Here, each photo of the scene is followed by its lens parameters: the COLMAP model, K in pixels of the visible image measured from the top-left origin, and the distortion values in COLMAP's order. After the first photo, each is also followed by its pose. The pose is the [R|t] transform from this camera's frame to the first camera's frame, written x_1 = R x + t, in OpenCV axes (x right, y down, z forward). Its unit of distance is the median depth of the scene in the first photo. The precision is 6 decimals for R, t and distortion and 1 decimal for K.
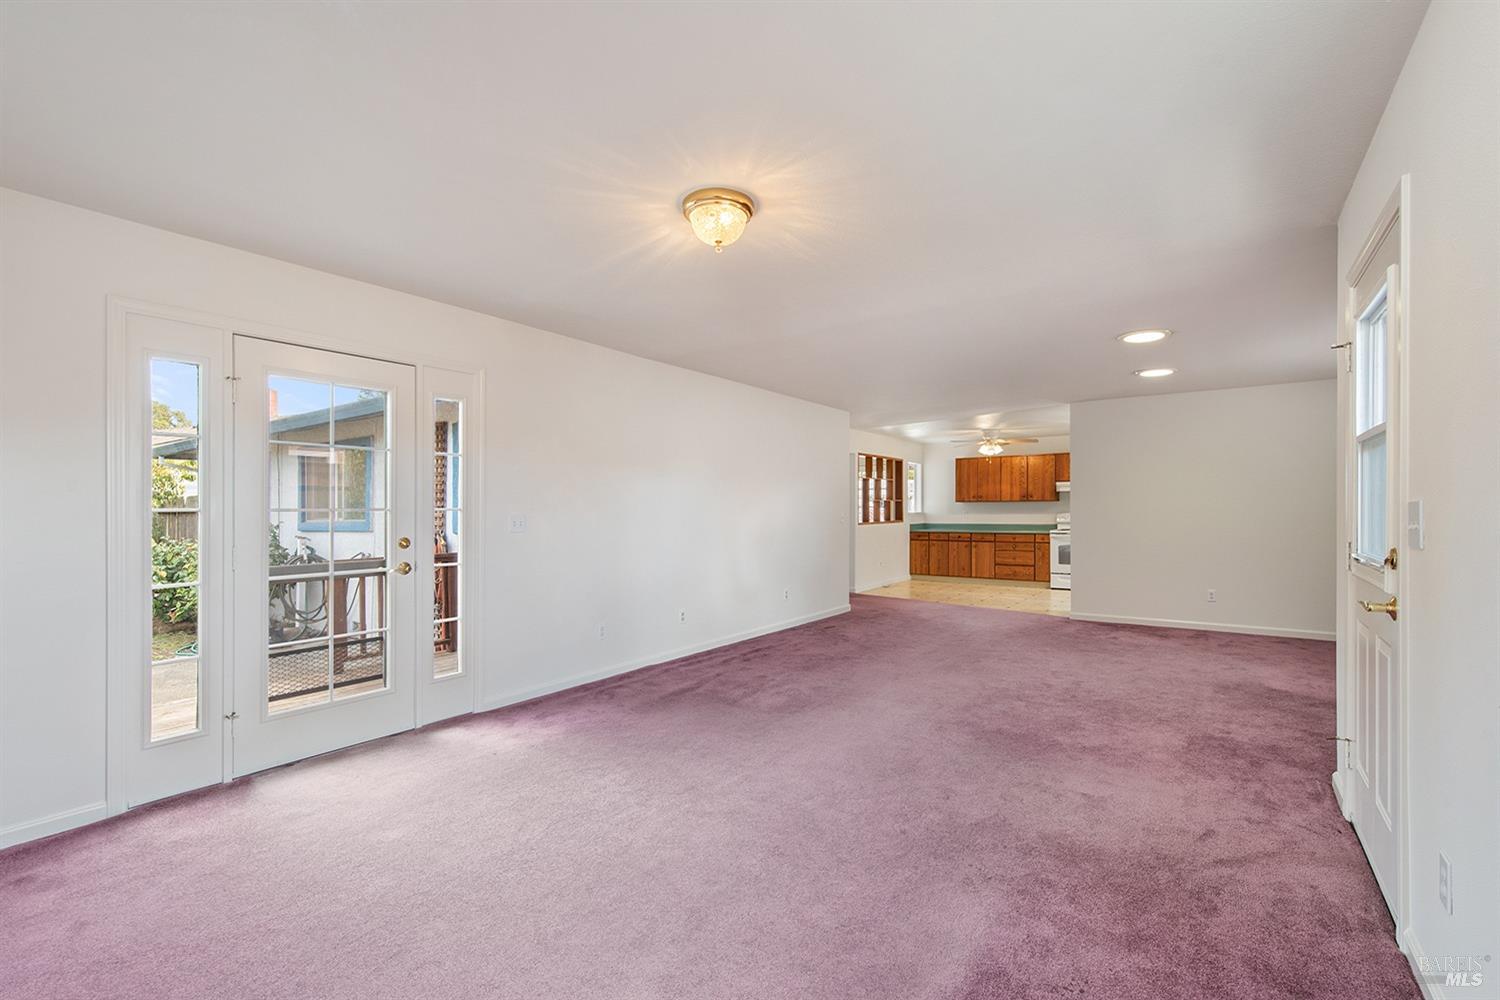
lens RADIAL K [[662.7, 0, 747.2], [0, 662.7, 510.6], [0, 0, 1]] dist [0.003595, -0.000027]
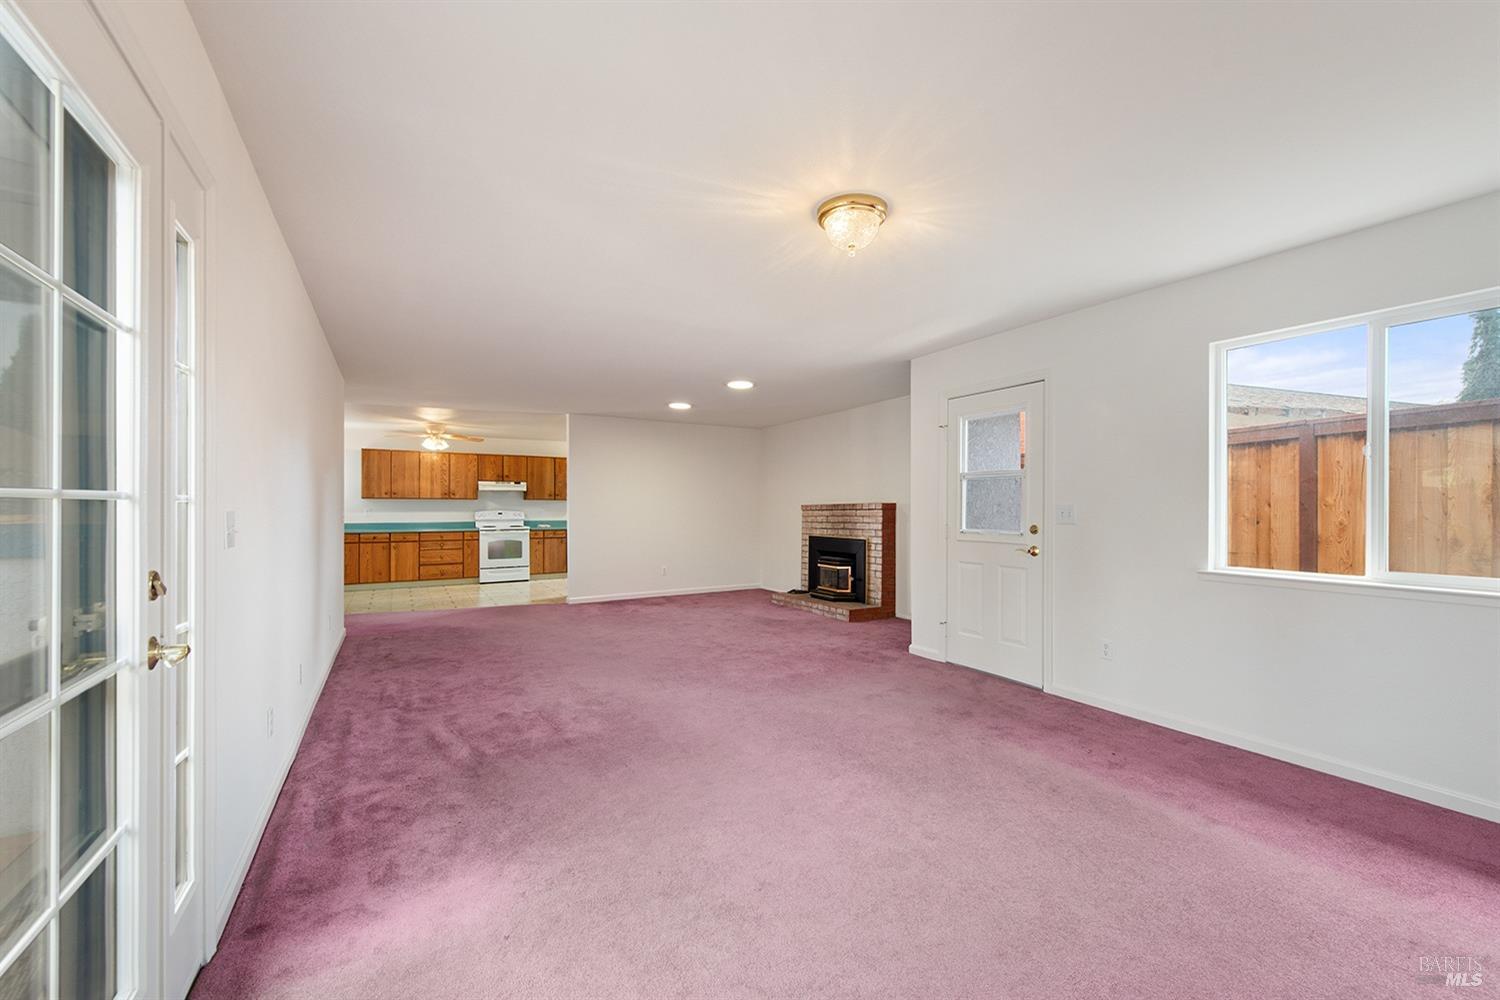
lens RADIAL K [[631.3, 0, 761.7], [0, 631.3, 503.4], [0, 0, 1]] dist [0.004871, 0.000028]
pose [[0.365099, 0.011506, 0.930898, -0.293260], [-0.003135, 0.999933, -0.011130, 0.001384], [-0.930963, 0.001146, 0.365111, 0.219381]]
